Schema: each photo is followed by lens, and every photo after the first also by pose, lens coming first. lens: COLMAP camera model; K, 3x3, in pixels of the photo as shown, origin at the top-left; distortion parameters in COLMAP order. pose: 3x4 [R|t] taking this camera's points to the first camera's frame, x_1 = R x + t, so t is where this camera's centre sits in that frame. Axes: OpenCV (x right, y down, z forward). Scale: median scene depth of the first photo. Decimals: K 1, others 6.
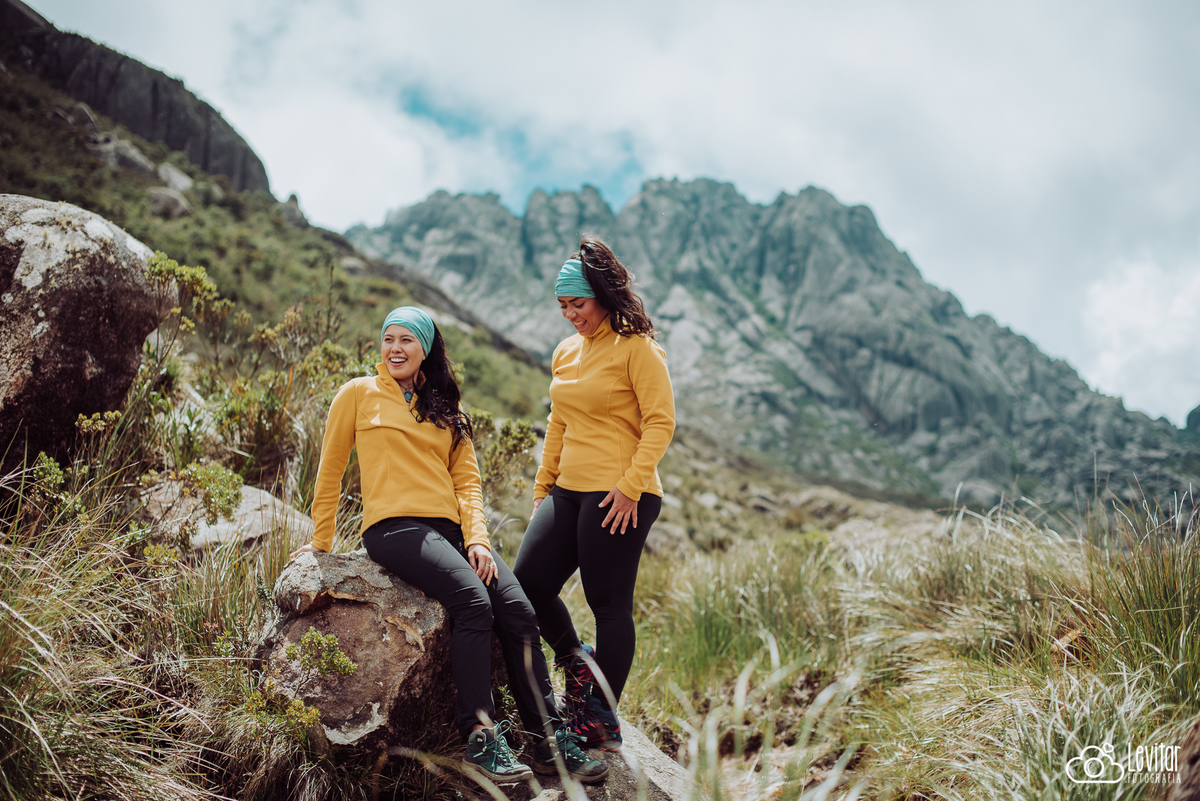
lens RADIAL K [[1789.6, 0, 602.0], [0, 1789.6, 403.9], [0, 0, 1]] dist [-0.134478, 0.000000]
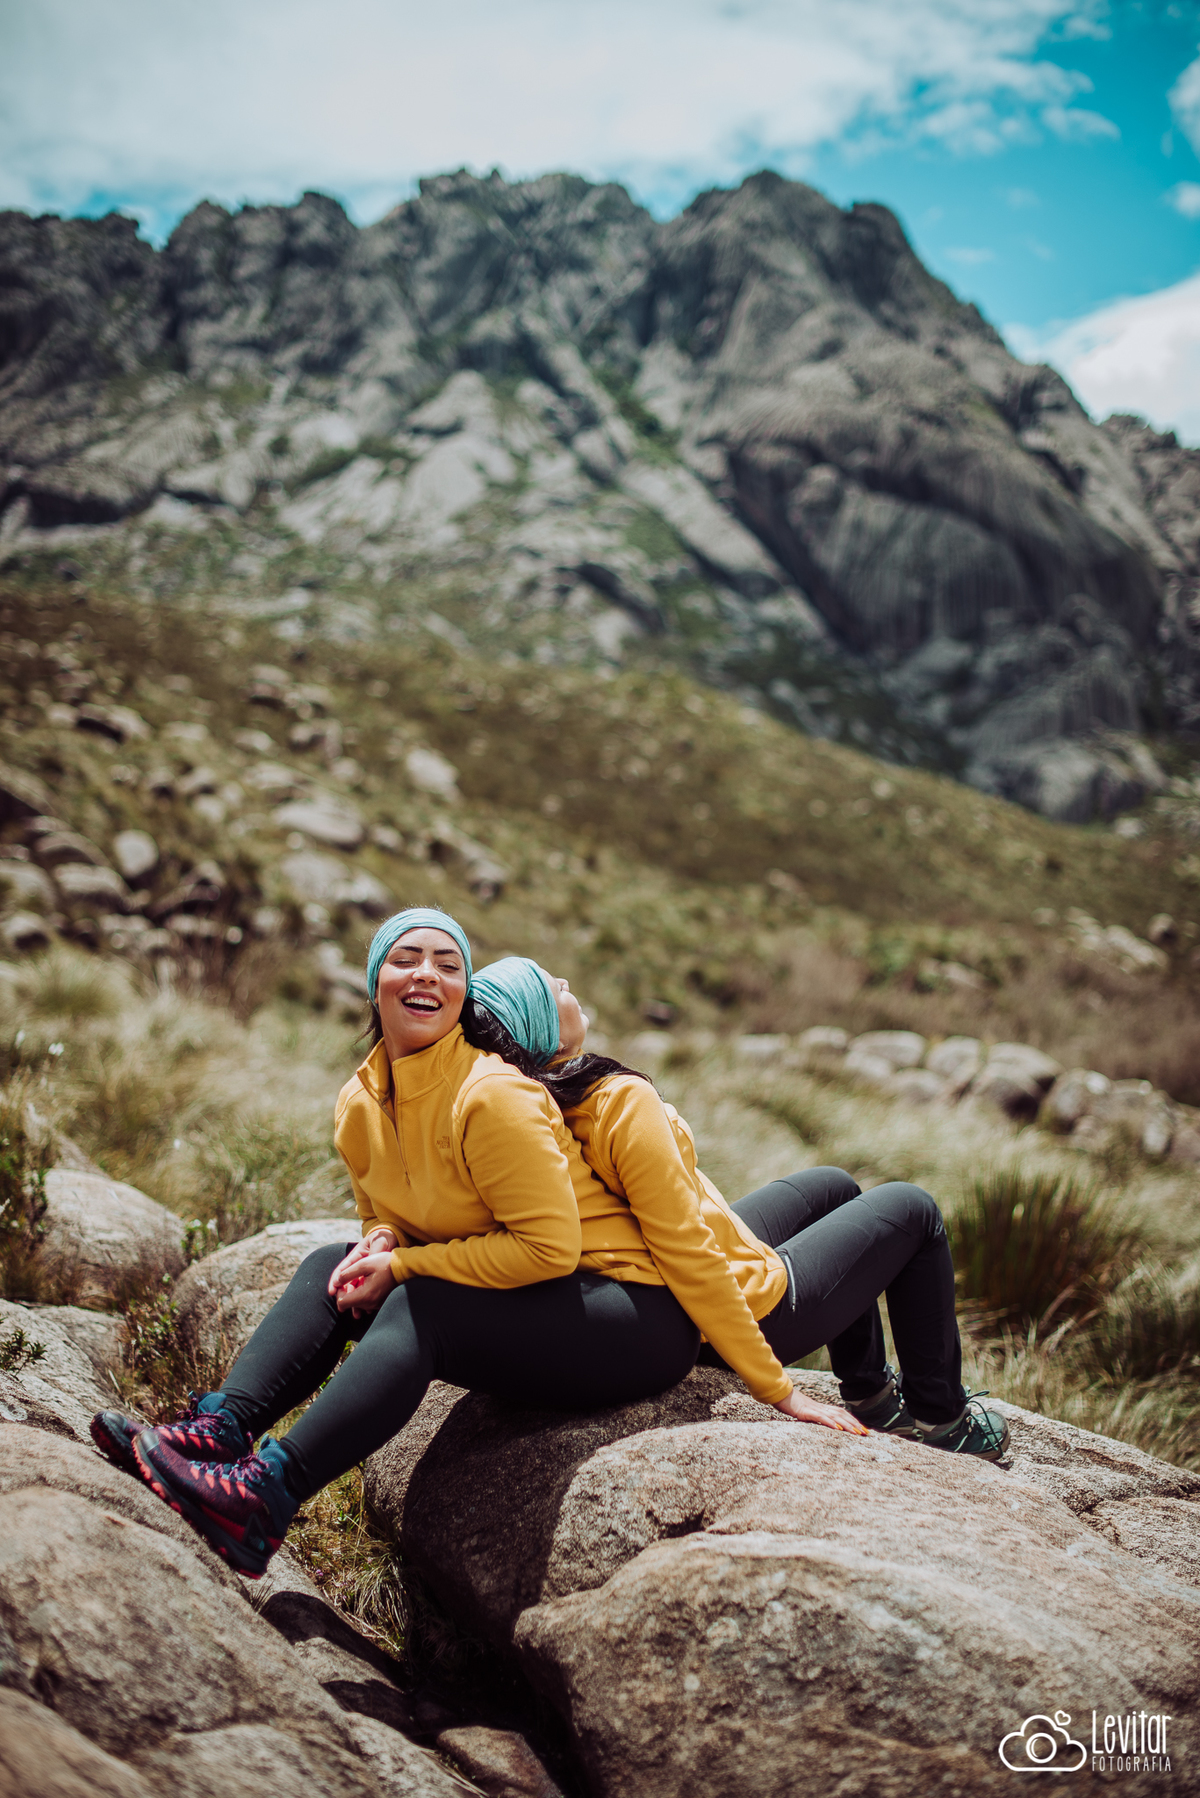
lens RADIAL K [[2681.4, 0, 603.6], [0, 2681.4, 896.0], [0, 0, 1]] dist [-0.134478, 0.000000]
pose [[0.998527, -0.025342, -0.047978, 0.112424], [0.028024, 0.998033, 0.056086, 0.034668], [0.046463, -0.057348, 0.997272, 0.300850]]
